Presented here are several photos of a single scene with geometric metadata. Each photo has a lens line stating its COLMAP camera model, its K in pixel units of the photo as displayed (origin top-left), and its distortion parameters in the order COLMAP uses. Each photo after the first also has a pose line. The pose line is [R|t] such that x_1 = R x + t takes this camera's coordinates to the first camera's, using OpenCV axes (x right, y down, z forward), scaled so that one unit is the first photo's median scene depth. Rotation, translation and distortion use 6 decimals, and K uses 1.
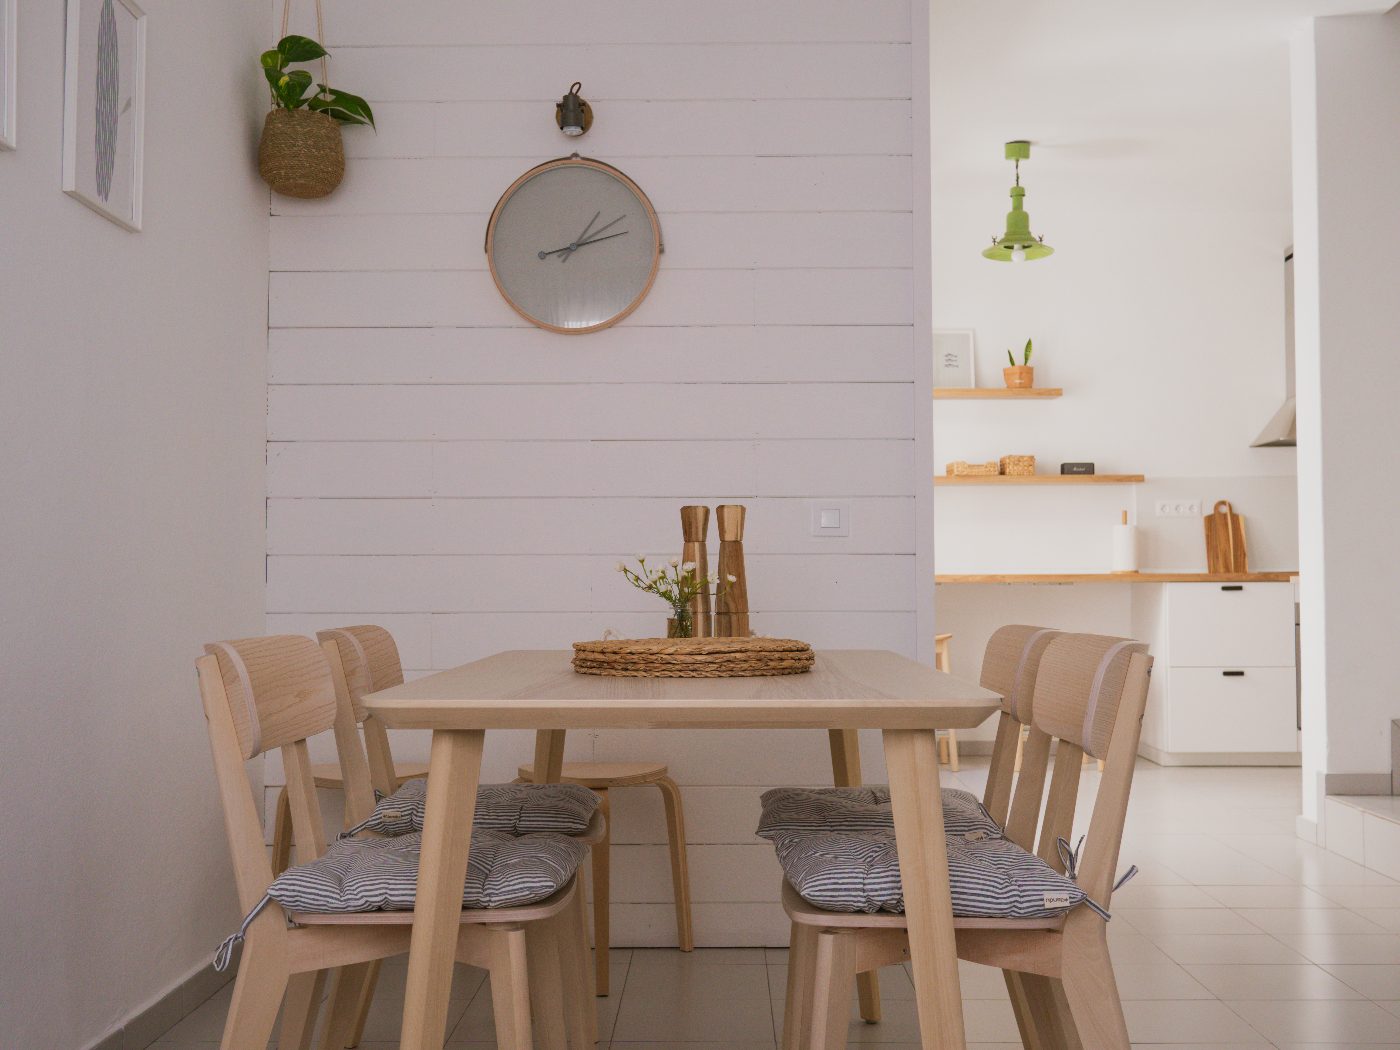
lens RADIAL K [[1663.7, 0, 696.8], [0, 1663.7, 528.4], [0, 0, 1]] dist [-0.014595, 0.000000]
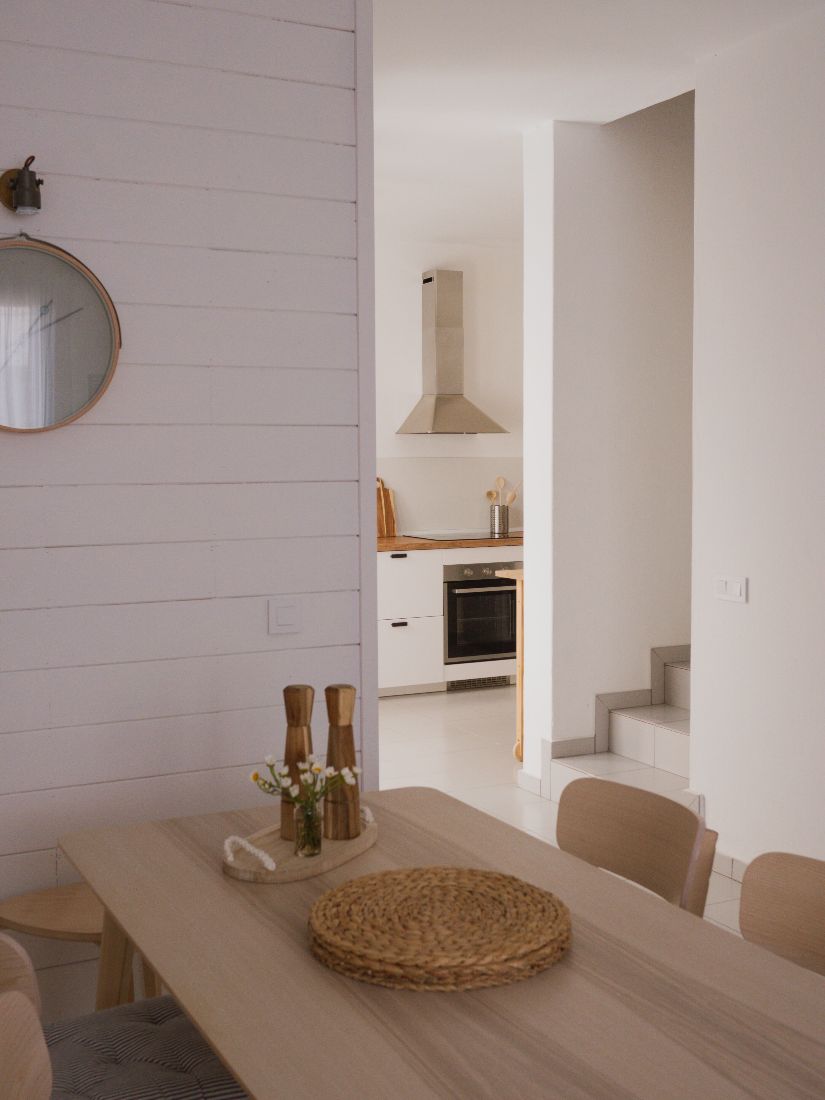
lens RADIAL K [[1307.2, 0, 415.5], [0, 1307.2, 546.2], [0, 0, 1]] dist [-0.014595, 0.000000]
pose [[0.882757, -0.035018, 0.468523, -0.224322], [-0.016152, 0.994367, 0.104751, -0.134023], [-0.469552, -0.100037, 0.877219, 0.258153]]
